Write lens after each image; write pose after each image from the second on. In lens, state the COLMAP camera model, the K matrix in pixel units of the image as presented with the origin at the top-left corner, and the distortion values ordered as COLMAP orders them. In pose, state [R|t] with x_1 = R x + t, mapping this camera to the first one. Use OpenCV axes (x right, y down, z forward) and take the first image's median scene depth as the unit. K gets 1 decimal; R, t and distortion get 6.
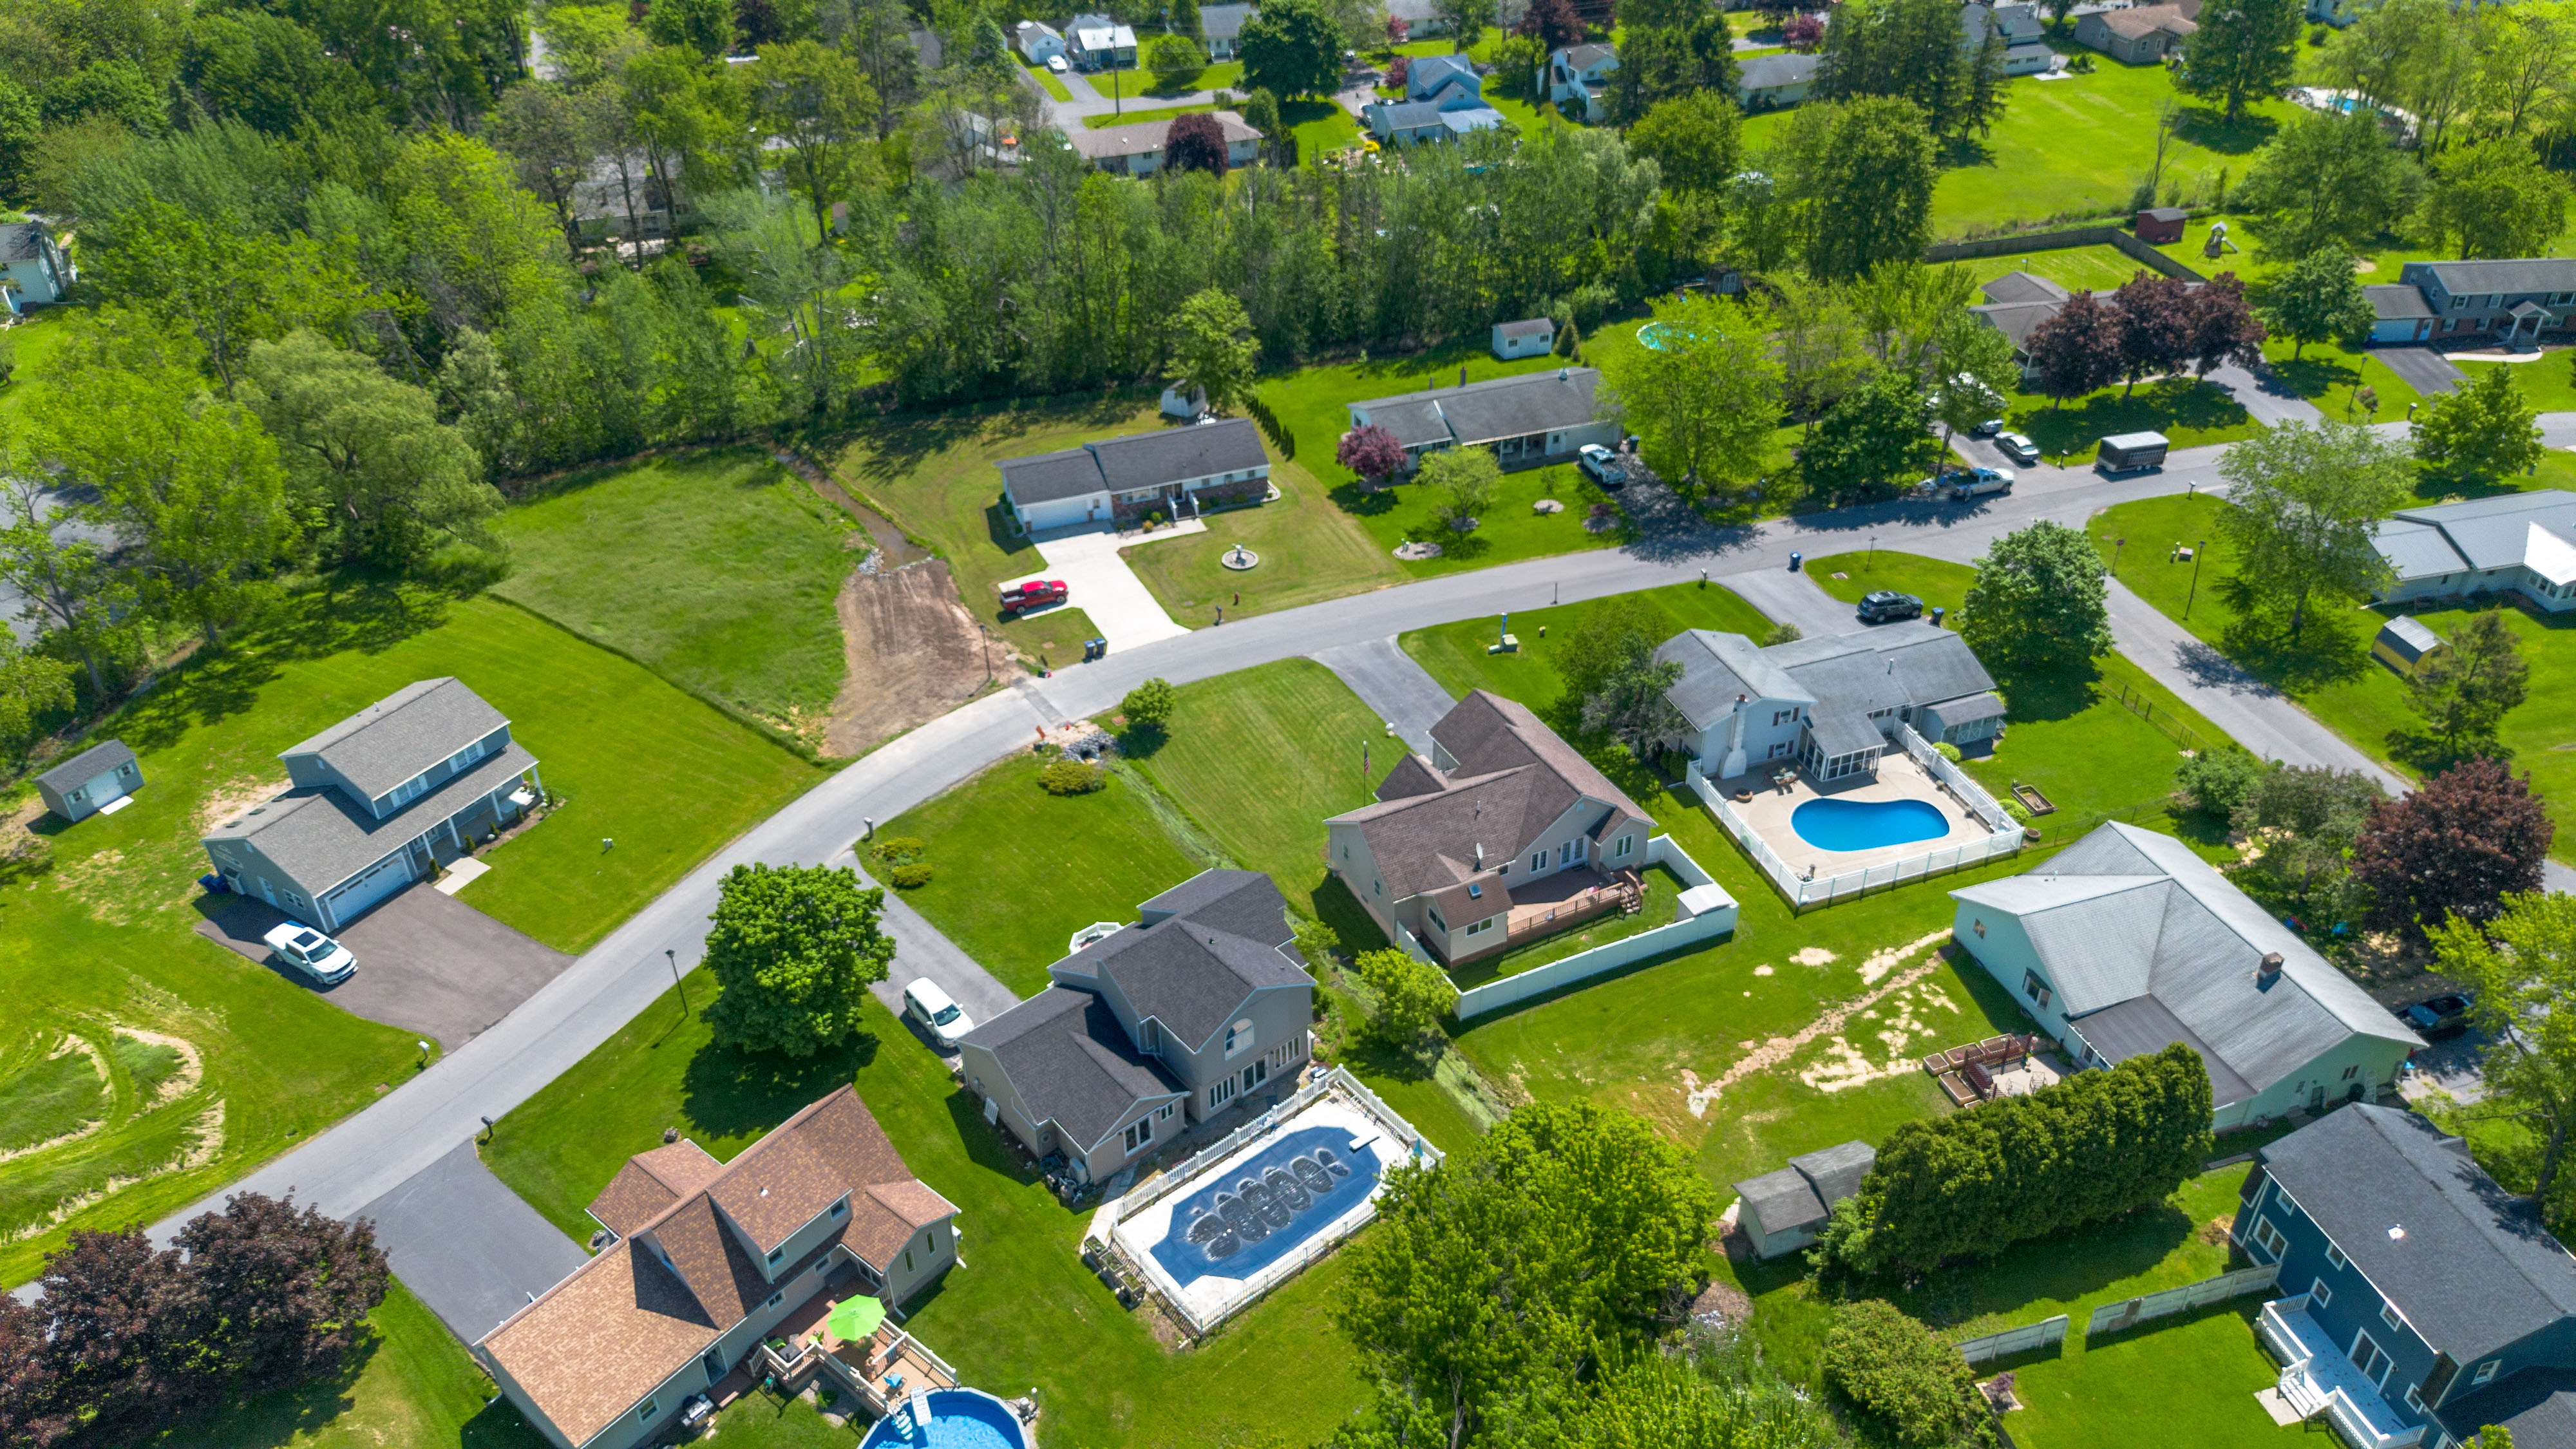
lens RADIAL K [[1911.6, 0, 1284.9], [0, 1911.6, 617.9], [0, 0, 1]] dist [0.088058, -0.144930]
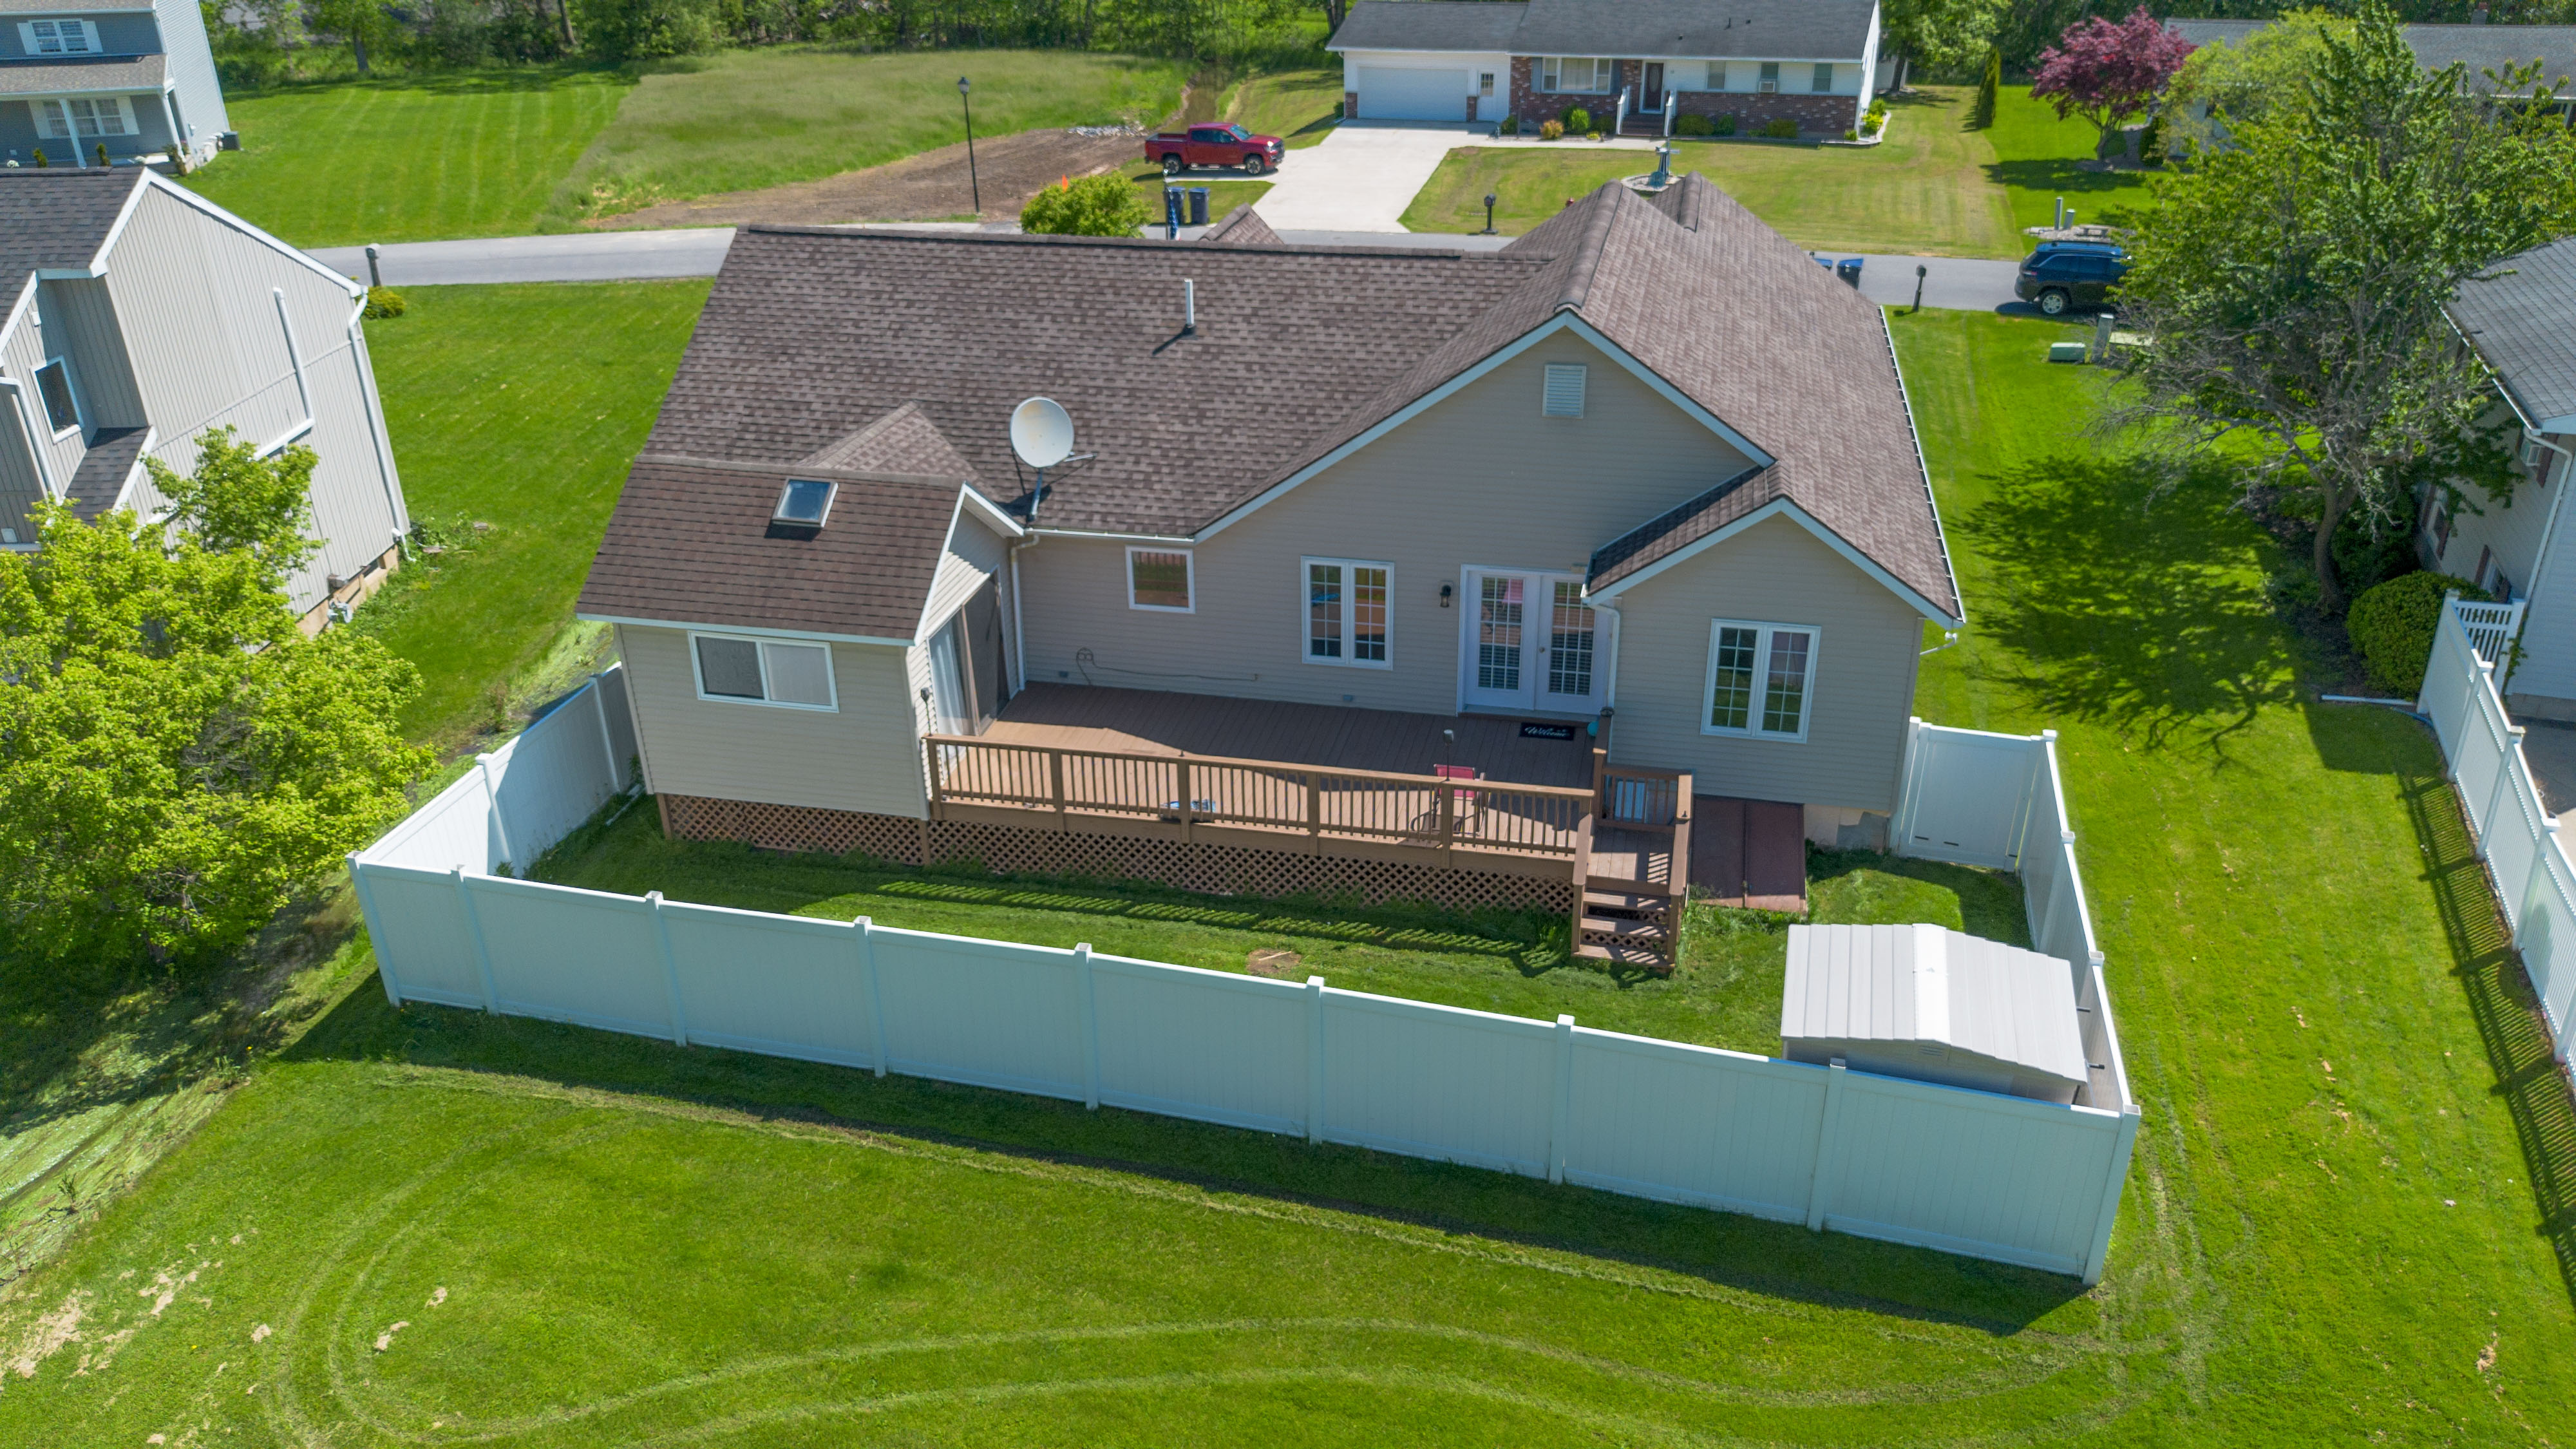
lens RADIAL K [[1911.6, 0, 1284.9], [0, 1911.6, 617.9], [0, 0, 1]] dist [0.088058, -0.144930]
pose [[0.773296, 0.258026, -0.579168, 0.256796], [-0.327650, 0.944653, -0.016619, 0.134011], [0.542825, 0.202616, 0.815039, 0.821049]]
